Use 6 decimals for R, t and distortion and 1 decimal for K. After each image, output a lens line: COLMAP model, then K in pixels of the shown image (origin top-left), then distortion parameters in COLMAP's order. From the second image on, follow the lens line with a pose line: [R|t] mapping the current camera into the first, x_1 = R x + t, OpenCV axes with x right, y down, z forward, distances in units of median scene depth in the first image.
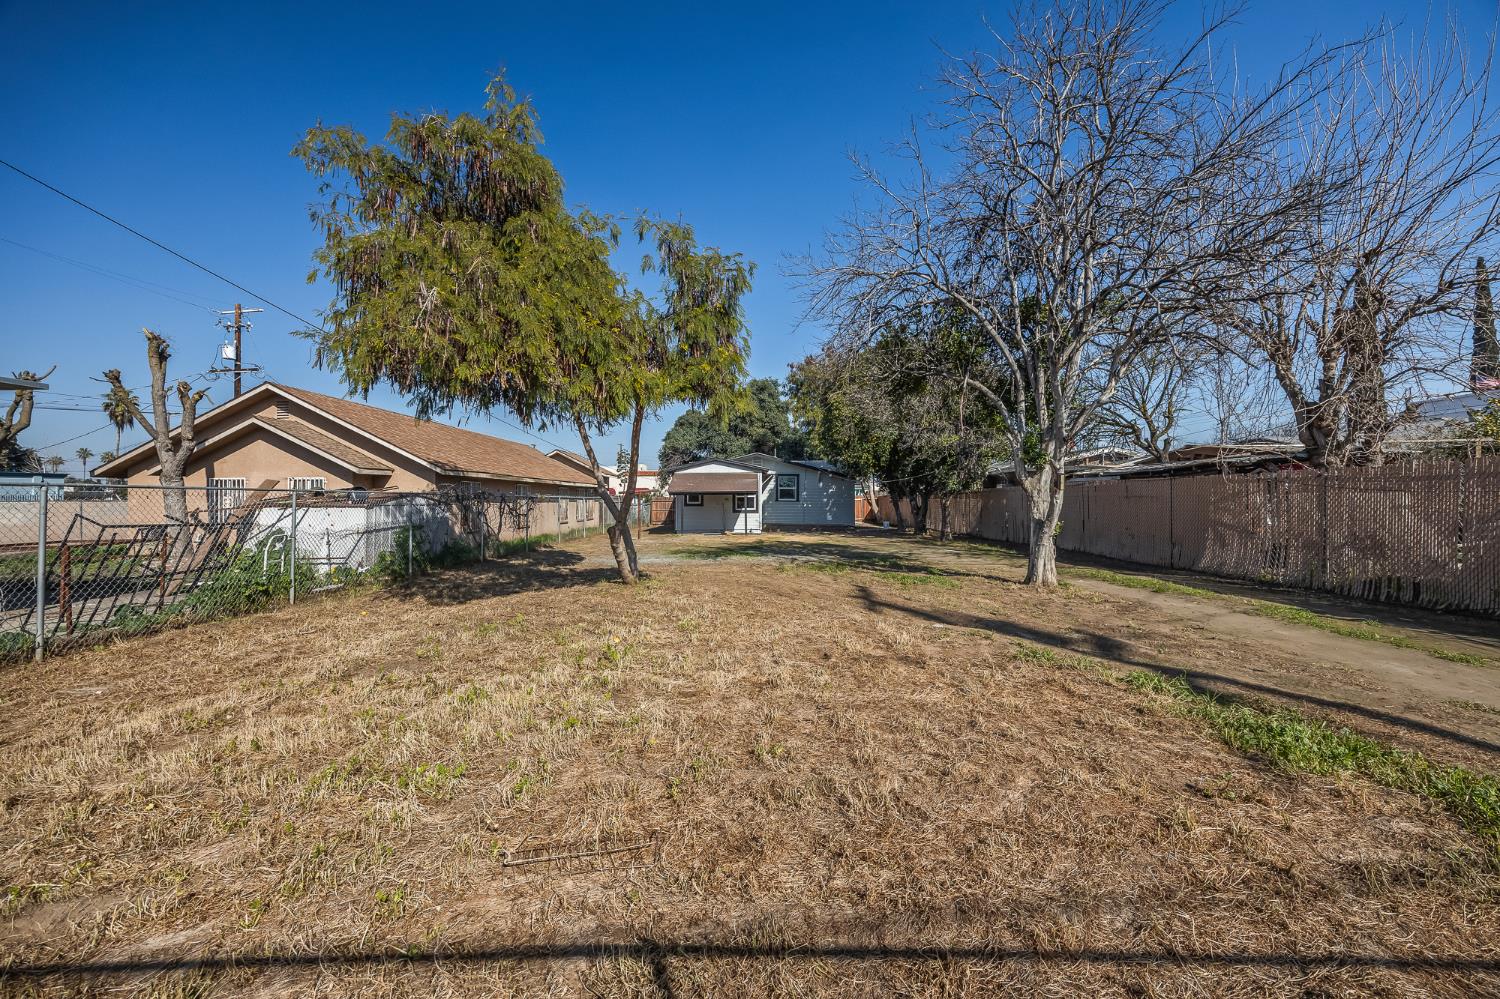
lens RADIAL K [[573.2, 0, 753.7], [0, 573.2, 505.3], [0, 0, 1]] dist [-0.001784, -0.000252]
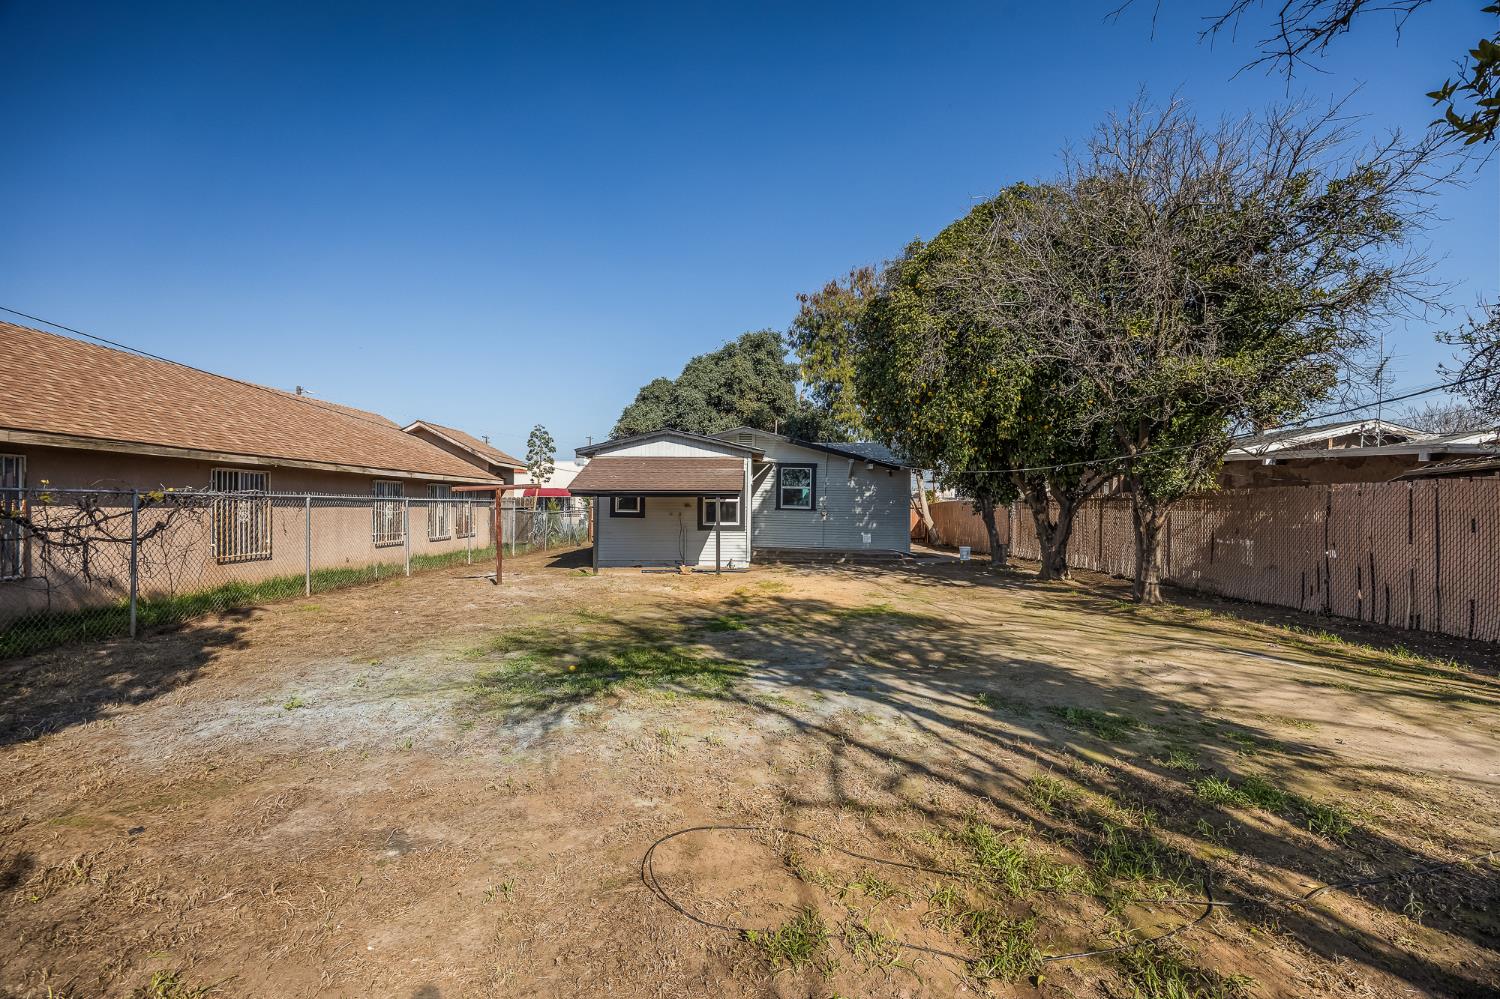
lens RADIAL K [[685.1, 0, 748.4], [0, 685.1, 507.3], [0, 0, 1]] dist [0.000072, -0.000005]
pose [[0.999927, 0.011930, -0.001809, 0.013157], [-0.011942, 0.999907, -0.006521, -0.005076], [0.001731, 0.006542, 0.999977, 0.341352]]
